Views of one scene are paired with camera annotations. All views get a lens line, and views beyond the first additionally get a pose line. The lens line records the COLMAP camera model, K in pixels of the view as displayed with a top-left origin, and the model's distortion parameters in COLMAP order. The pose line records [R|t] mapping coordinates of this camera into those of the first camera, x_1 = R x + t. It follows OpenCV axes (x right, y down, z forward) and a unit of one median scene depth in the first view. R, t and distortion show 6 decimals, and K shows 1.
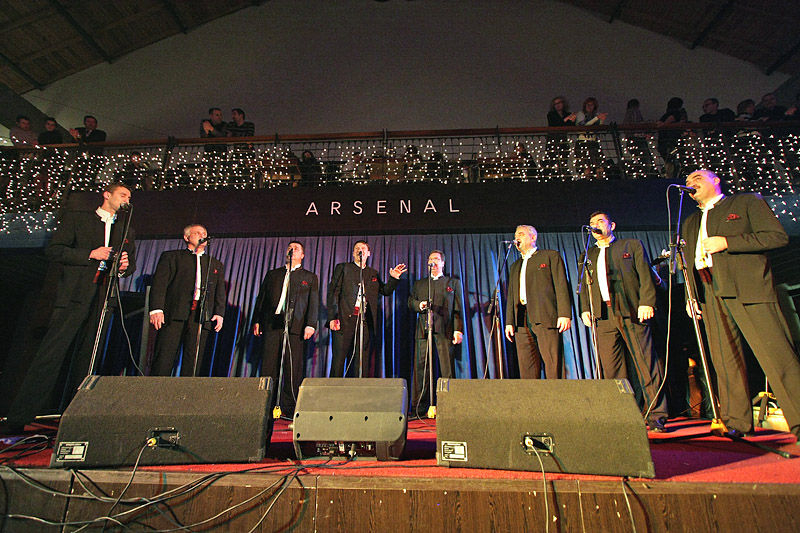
lens RADIAL K [[363.8, 0, 393.2], [0, 363.8, 265.8], [0, 0, 1]] dist [-0.016098, 0.000233]
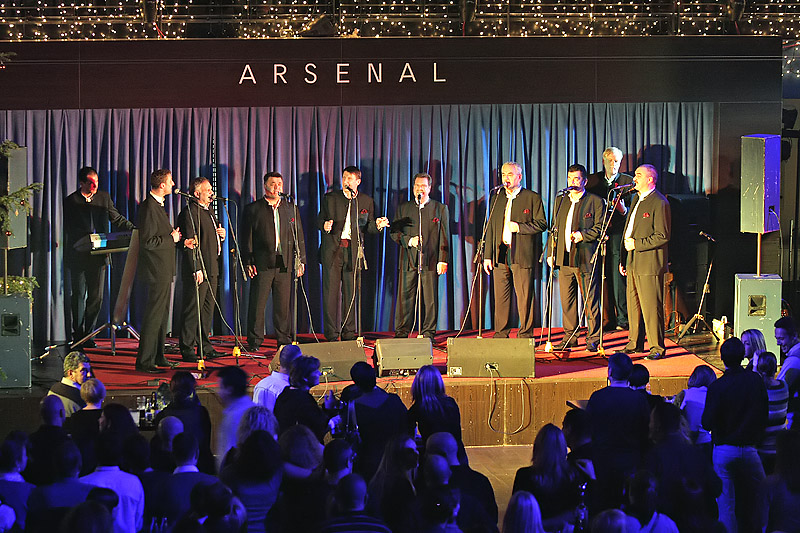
lens RADIAL K [[3168.9, 0, 400.1], [0, 3168.9, 266.5], [0, 0, 1]] dist [0.012870, -0.049507]
pose [[0.970173, -0.035776, 0.239757, -1.916317], [-0.072552, 0.900859, 0.428007, -3.338333], [-0.231300, -0.432636, 0.871394, -6.221642]]
